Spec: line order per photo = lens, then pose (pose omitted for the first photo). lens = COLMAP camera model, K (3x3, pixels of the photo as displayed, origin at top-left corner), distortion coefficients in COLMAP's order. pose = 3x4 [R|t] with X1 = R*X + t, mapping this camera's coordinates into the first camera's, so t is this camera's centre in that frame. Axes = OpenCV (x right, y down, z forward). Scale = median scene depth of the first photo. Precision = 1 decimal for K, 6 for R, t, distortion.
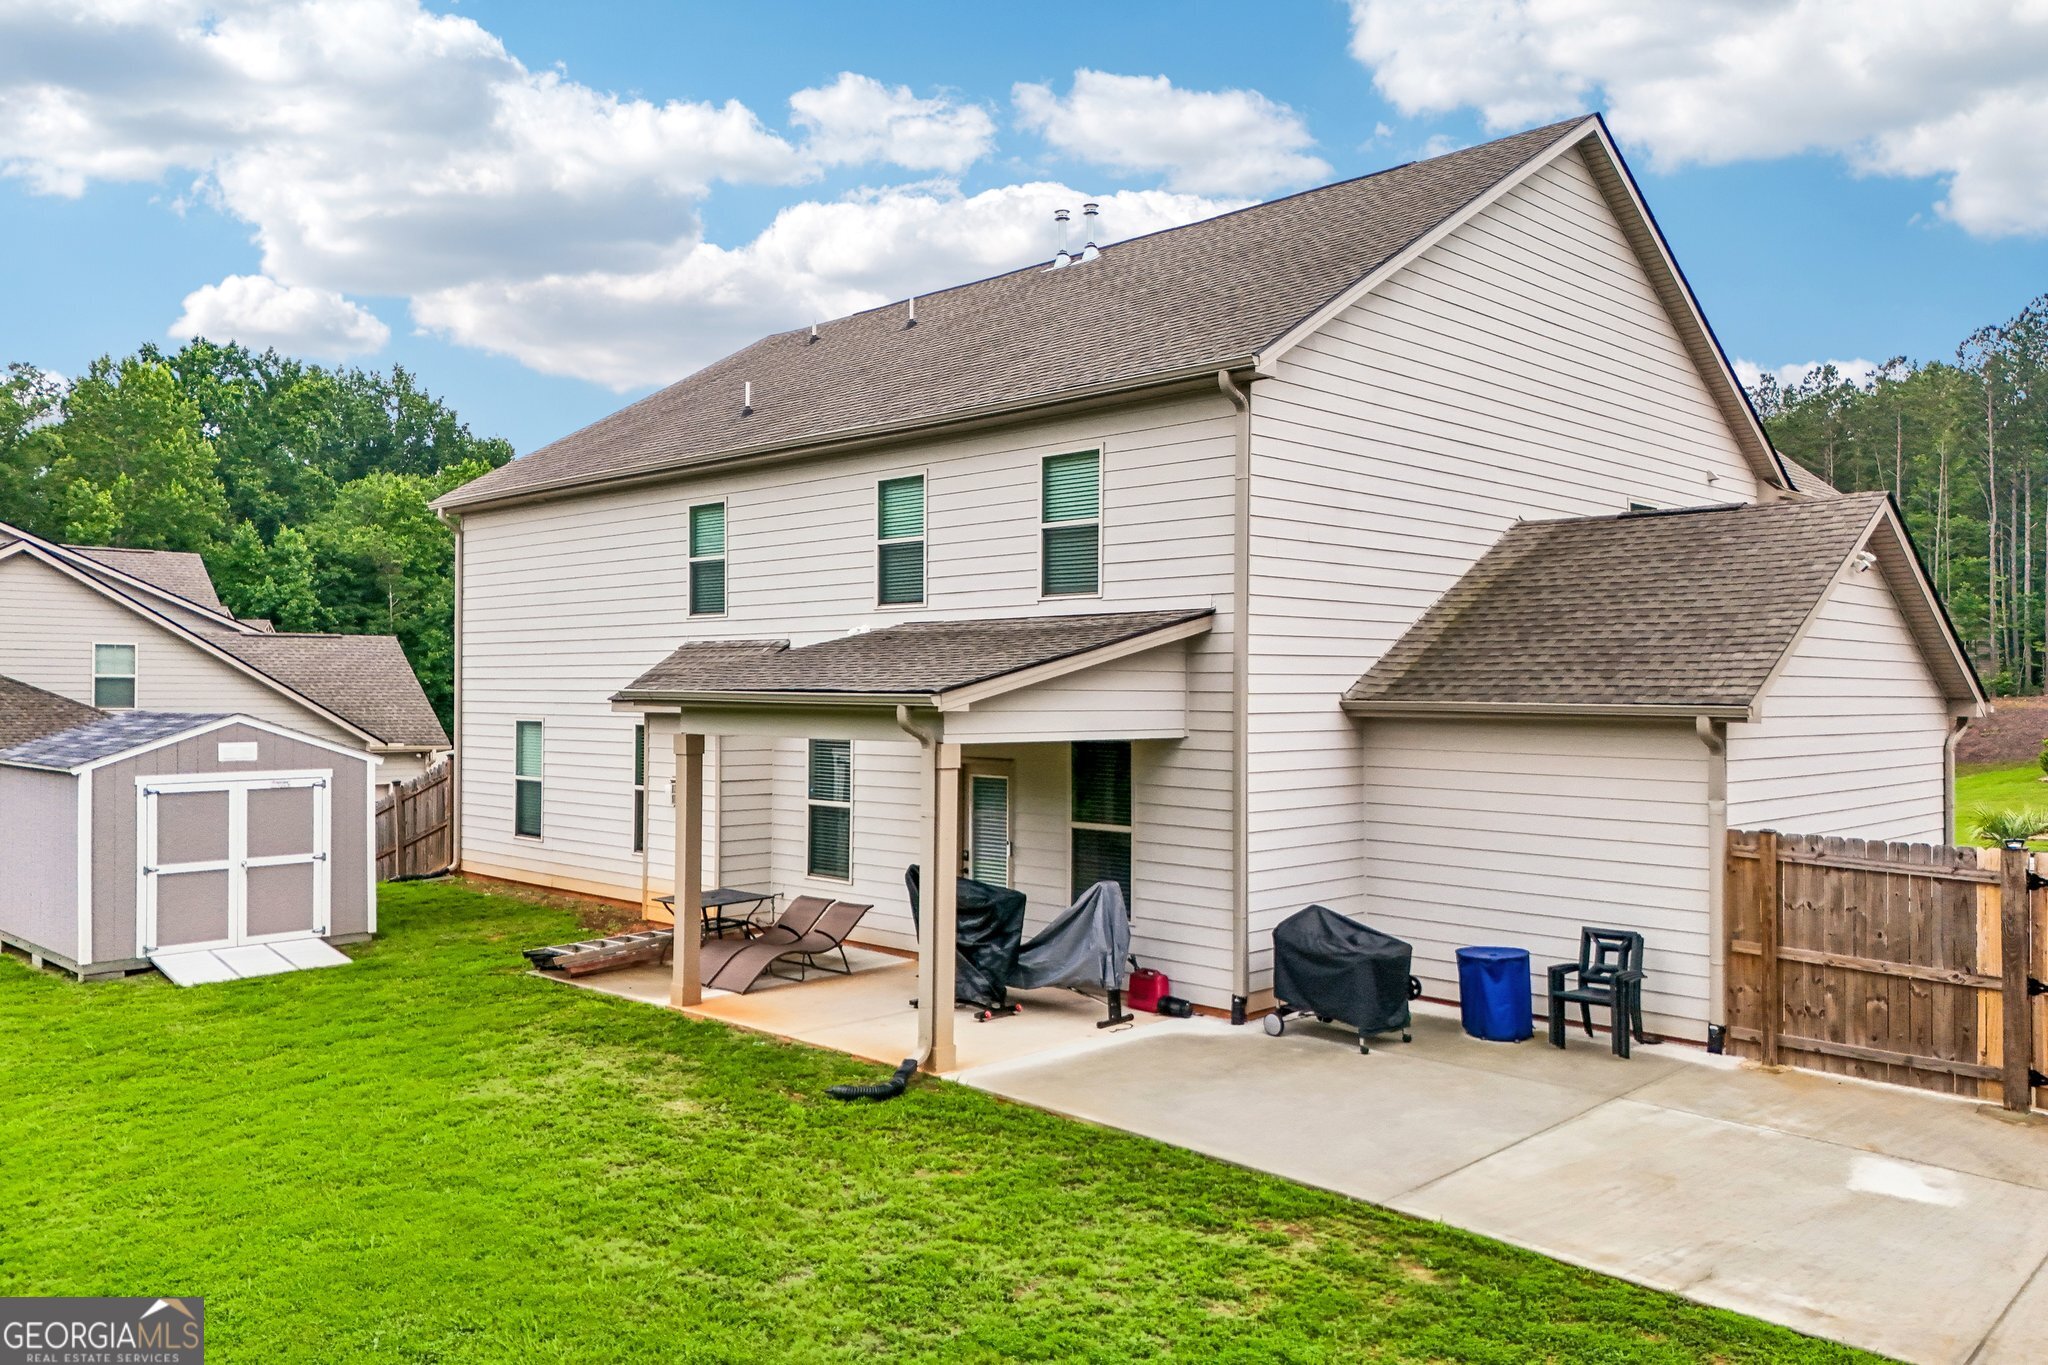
lens RADIAL K [[1551.1, 0, 1024.0], [0, 1551.1, 682.5], [0, 0, 1]] dist [0.085286, -0.093945]
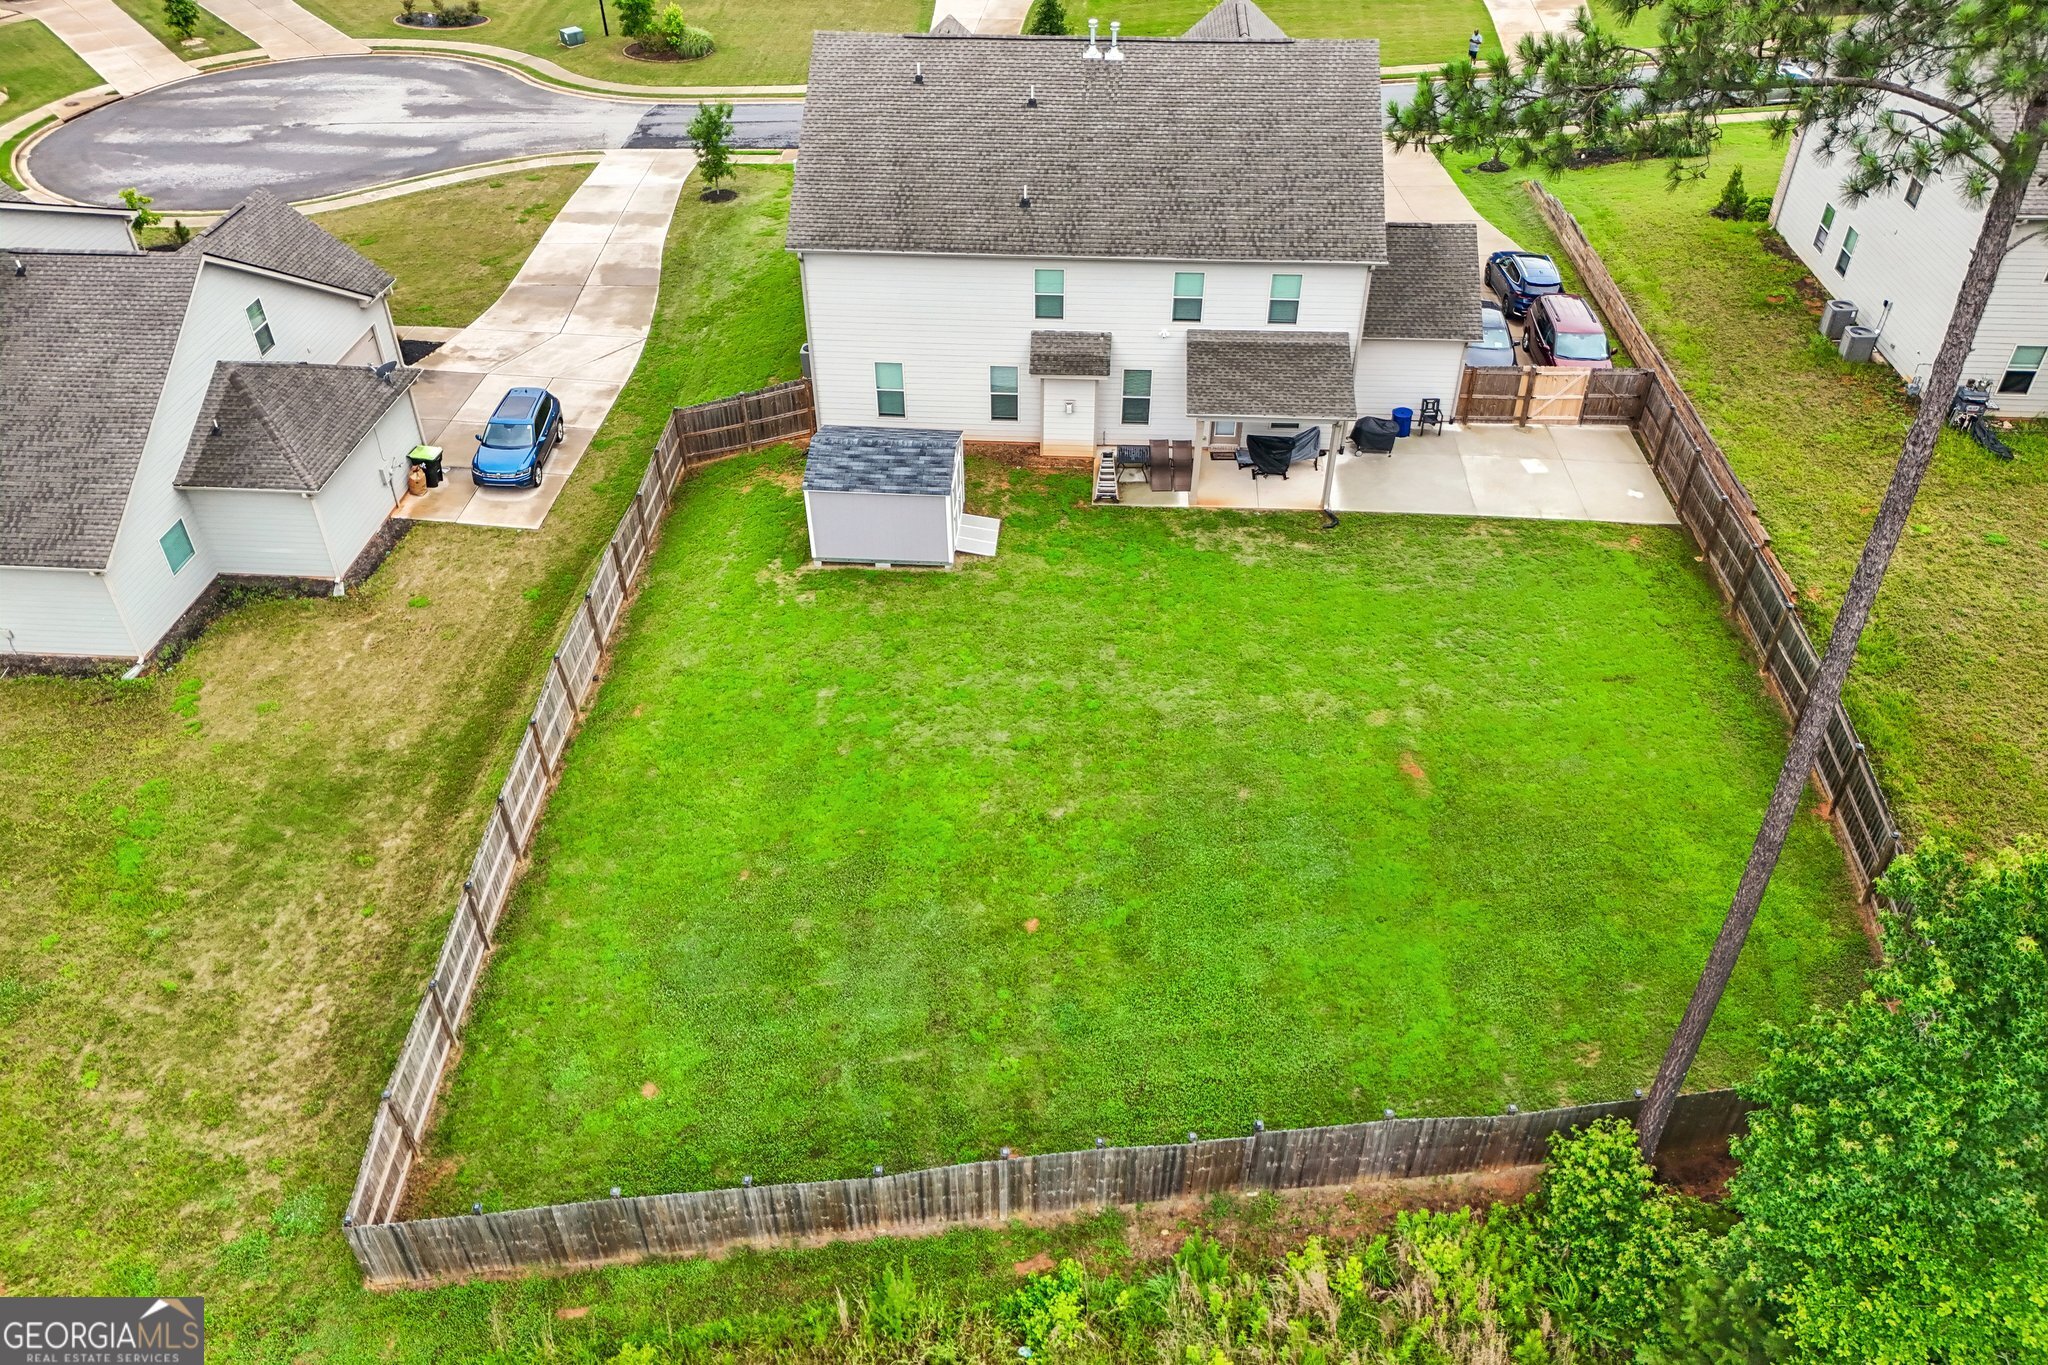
lens RADIAL K [[1531.1, 0, 1024.0], [0, 1531.1, 682.5], [0, 0, 1]] dist [0.103561, -0.079248]
pose [[0.755557, -0.405828, 0.514235, -2.019679], [0.002572, 0.786824, 0.617172, -1.271940], [-0.655078, -0.464986, 0.595534, -0.639574]]
